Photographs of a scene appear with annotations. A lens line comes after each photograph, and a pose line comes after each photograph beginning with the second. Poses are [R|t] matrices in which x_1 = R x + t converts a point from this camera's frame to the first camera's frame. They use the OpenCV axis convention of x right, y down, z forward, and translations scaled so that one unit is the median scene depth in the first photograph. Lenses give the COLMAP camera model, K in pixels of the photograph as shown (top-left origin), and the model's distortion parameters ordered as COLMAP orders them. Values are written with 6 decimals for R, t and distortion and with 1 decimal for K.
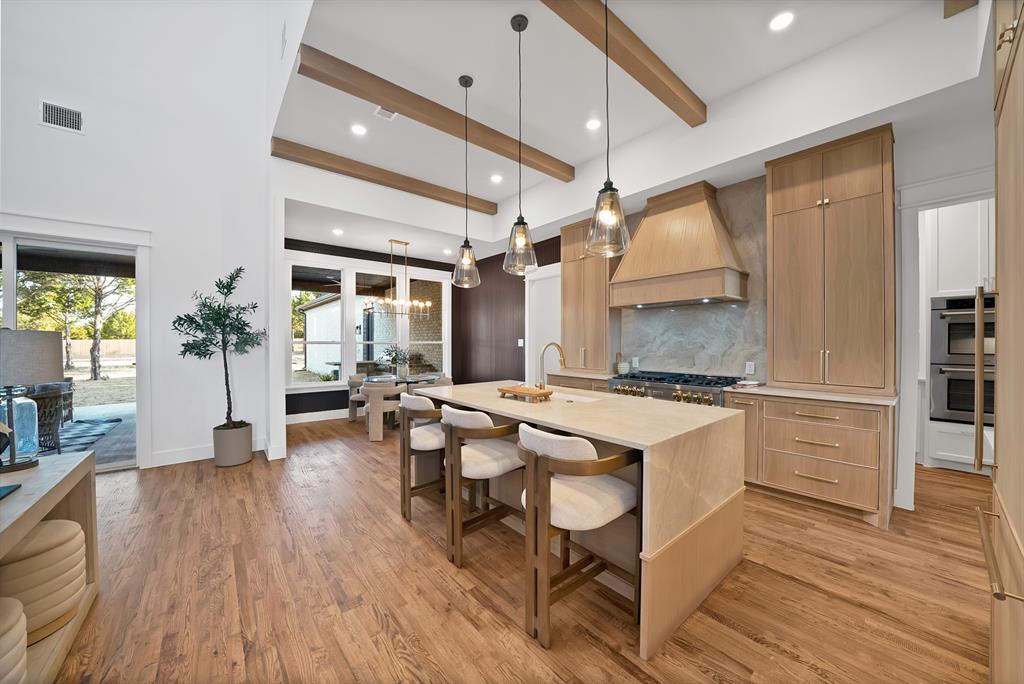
lens RADIAL K [[371.0, 0, 504.0], [0, 371.0, 344.6], [0, 0, 1]] dist [-0.020569, 0.000003]
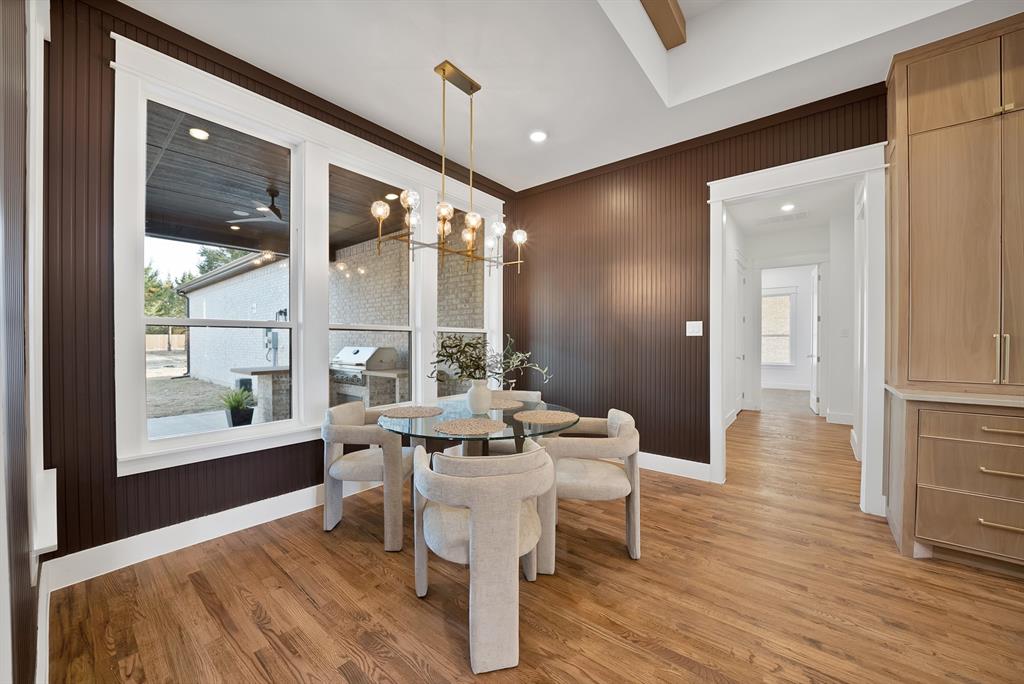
lens RADIAL K [[378.1, 0, 514.1], [0, 378.1, 343.6], [0, 0, 1]] dist [-0.029437, 0.004024]
pose [[0.974056, 0.000468, 0.226305, -0.469262], [-0.000686, 0.999999, 0.000883, 0.023145], [-0.226305, -0.001015, 0.974056, 0.859343]]
